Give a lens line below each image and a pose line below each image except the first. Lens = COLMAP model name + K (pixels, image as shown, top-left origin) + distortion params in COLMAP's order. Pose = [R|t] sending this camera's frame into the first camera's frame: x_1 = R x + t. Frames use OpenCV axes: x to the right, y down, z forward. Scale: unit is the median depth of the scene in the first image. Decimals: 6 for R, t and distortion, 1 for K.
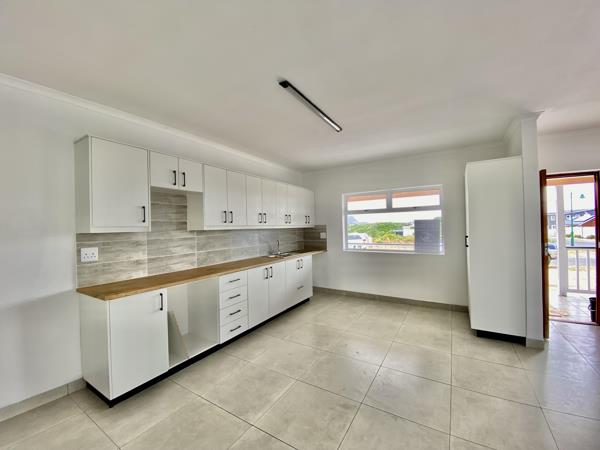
lens RADIAL K [[253.2, 0, 298.4], [0, 253.2, 224.6], [0, 0, 1]] dist [0.002491, -0.005138]
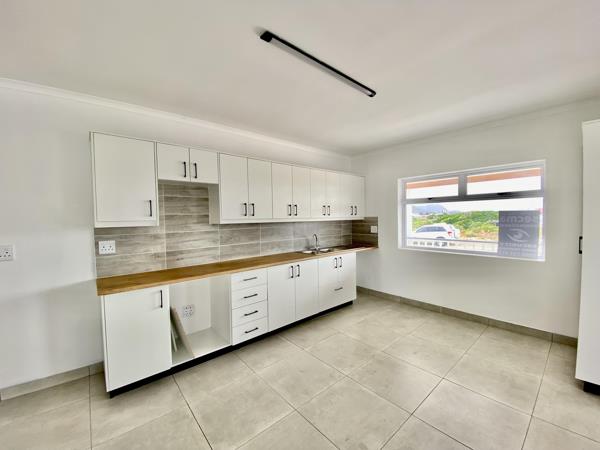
lens RADIAL K [[253.2, 0, 296.4], [0, 253.2, 226.1], [0, 0, 1]] dist [0.002491, -0.005138]
pose [[0.951912, 0.015818, -0.305962, 0.173222], [-0.000331, 0.998719, 0.050604, -0.016389], [0.306371, -0.048069, 0.950698, 0.178047]]
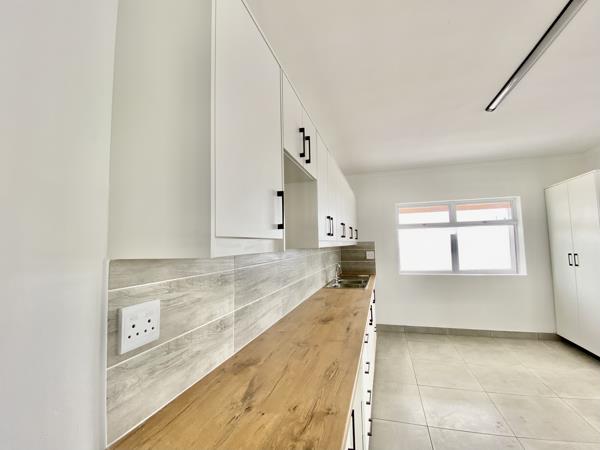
lens RADIAL K [[253.2, 0, 303.1], [0, 253.2, 220.7], [0, 0, 1]] dist [0.002491, -0.005138]
pose [[0.962116, 0.022210, 0.271733, -0.516722], [0.002871, 0.995796, -0.091556, 0.011909], [-0.272624, 0.088868, 0.958008, 0.448099]]
